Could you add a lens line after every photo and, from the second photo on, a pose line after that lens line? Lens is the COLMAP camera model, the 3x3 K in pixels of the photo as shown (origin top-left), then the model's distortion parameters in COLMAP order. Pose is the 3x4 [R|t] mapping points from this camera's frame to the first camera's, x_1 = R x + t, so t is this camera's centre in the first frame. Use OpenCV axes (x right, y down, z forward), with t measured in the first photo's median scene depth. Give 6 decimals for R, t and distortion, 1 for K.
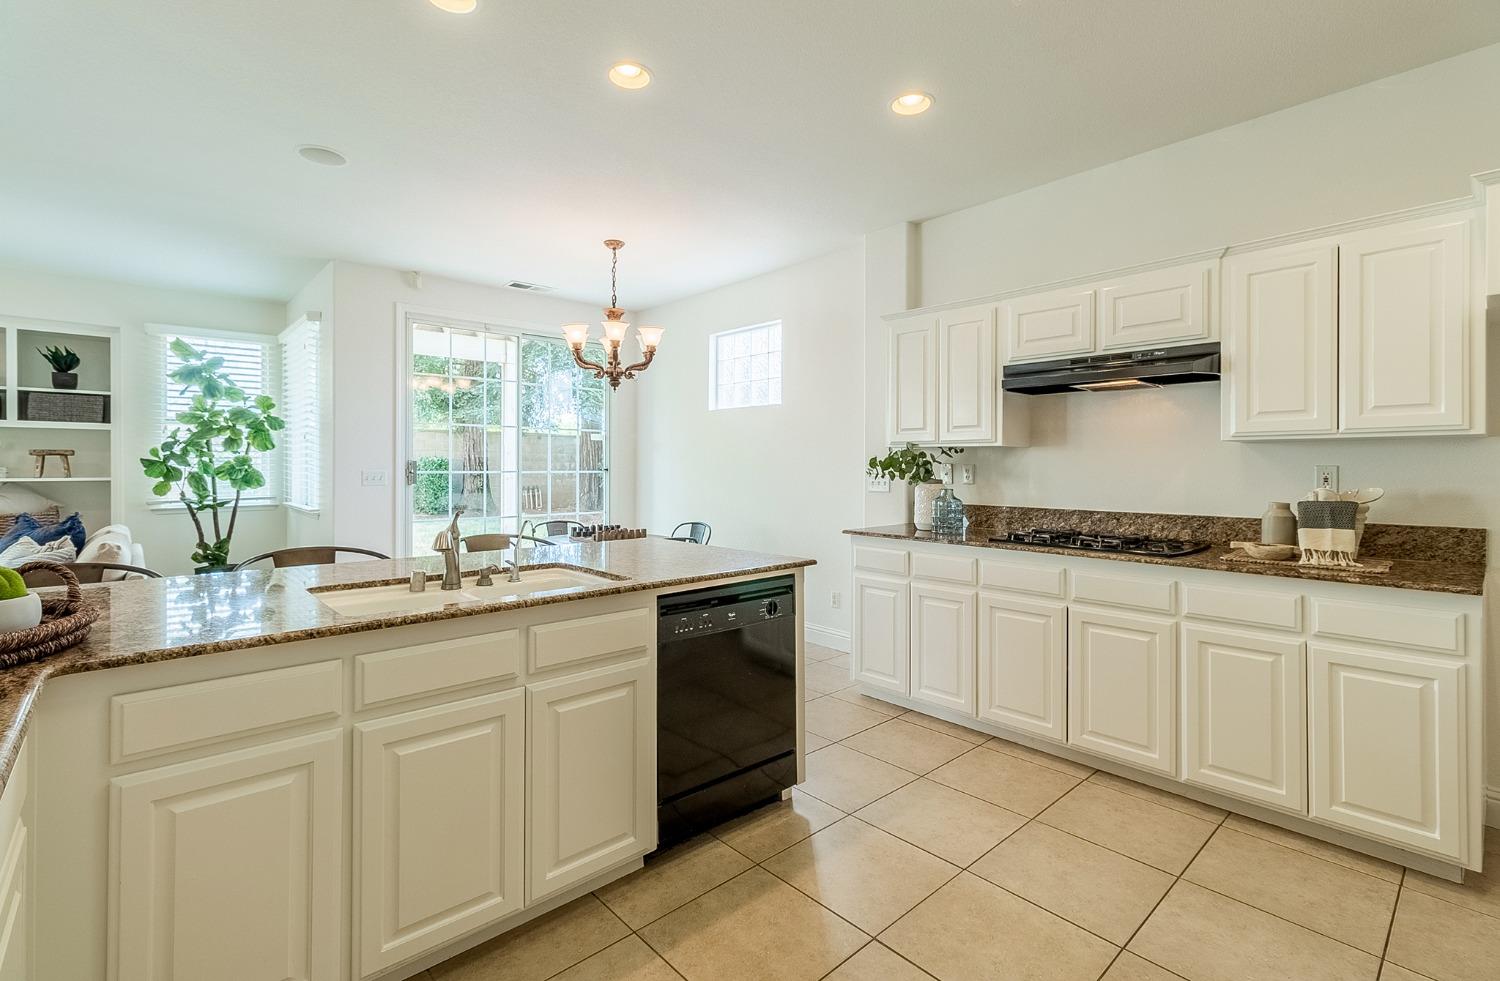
lens RADIAL K [[676.5, 0, 749.1], [0, 676.5, 467.2], [0, 0, 1]] dist [0.006354, -0.000444]
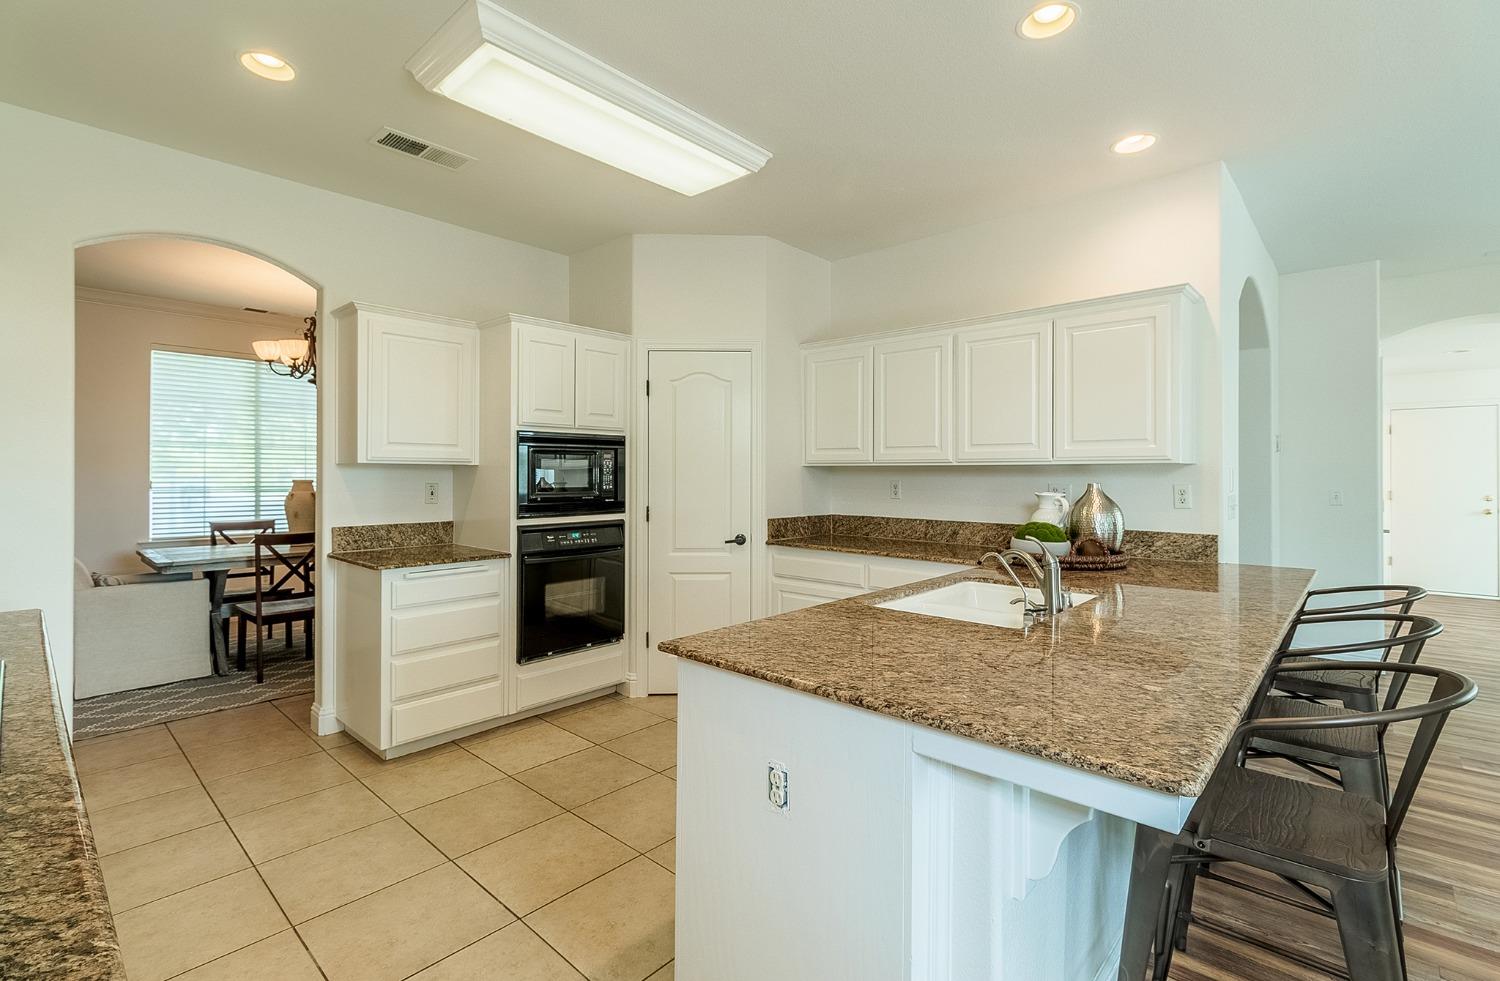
lens RADIAL K [[676.5, 0, 749.5], [0, 676.5, 471.0], [0, 0, 1]] dist [0.006354, -0.000444]
pose [[-0.996293, -0.003604, -0.085948, 0.032626], [-0.003100, 0.999977, -0.005994, -0.010445], [0.085967, -0.005706, -0.996282, 0.797004]]
